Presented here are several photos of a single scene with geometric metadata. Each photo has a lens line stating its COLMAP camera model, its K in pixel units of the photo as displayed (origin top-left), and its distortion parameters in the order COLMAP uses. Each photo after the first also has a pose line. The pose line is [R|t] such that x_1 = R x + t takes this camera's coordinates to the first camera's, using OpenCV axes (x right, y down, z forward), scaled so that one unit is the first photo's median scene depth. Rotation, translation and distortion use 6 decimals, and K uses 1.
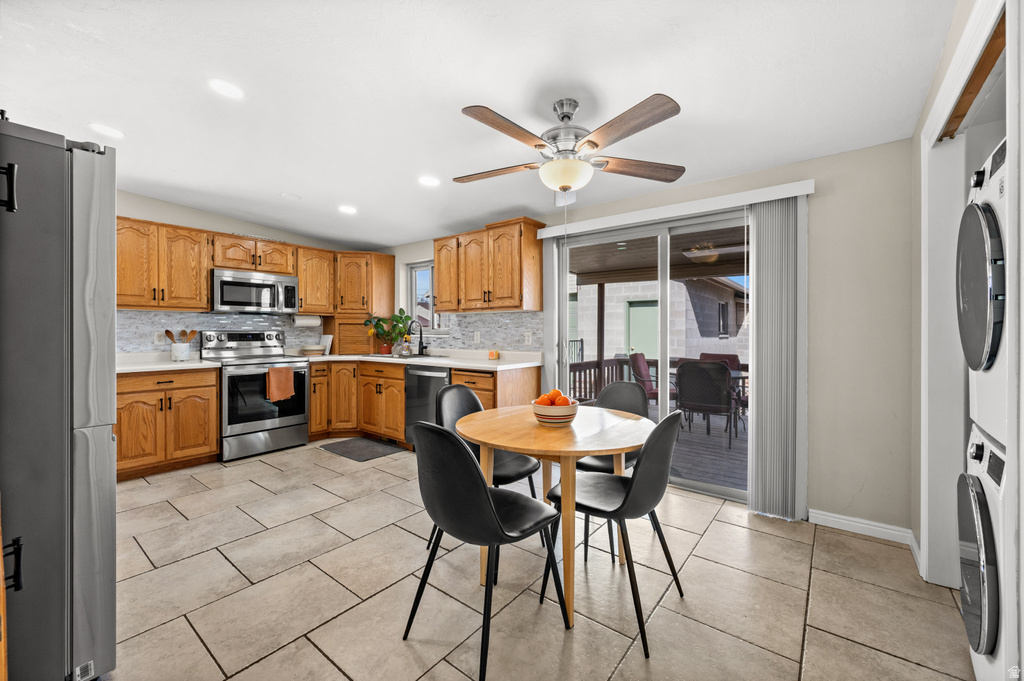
lens RADIAL K [[407.0, 0, 516.1], [0, 407.0, 339.5], [0, 0, 1]] dist [0.024367, -0.000024]
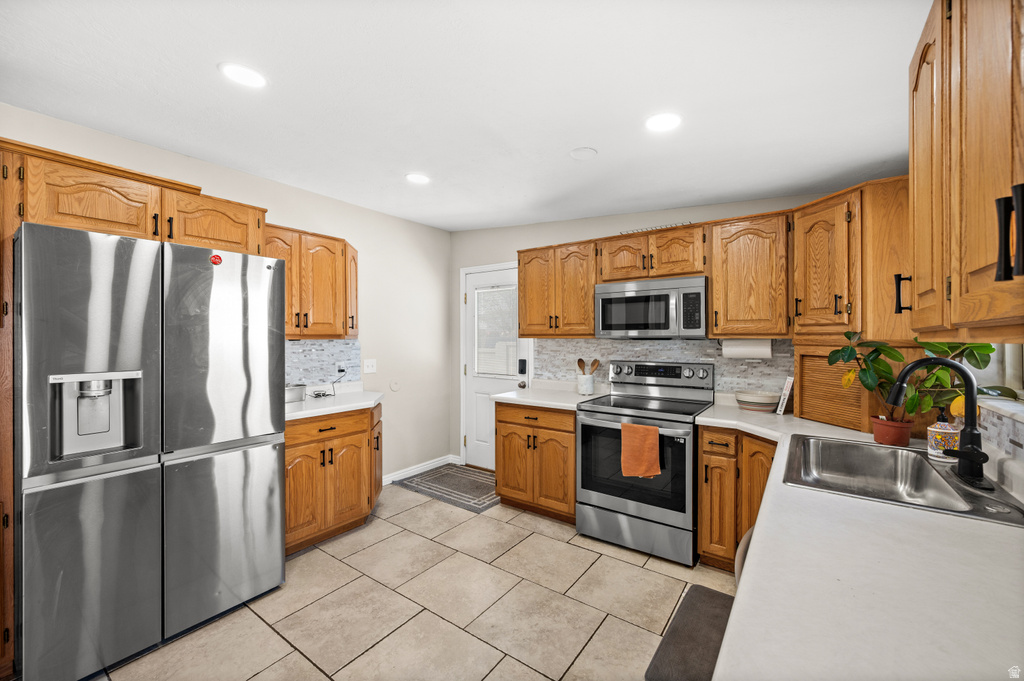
lens RADIAL K [[405.2, 0, 512.0], [0, 405.2, 340.5], [0, 0, 1]] dist [-0.001910, -0.000311]
pose [[0.051656, 0.003689, -0.998658, 0.041215], [-0.026142, 0.999655, 0.002340, -0.061185], [0.998323, 0.025986, 0.051735, 0.796166]]
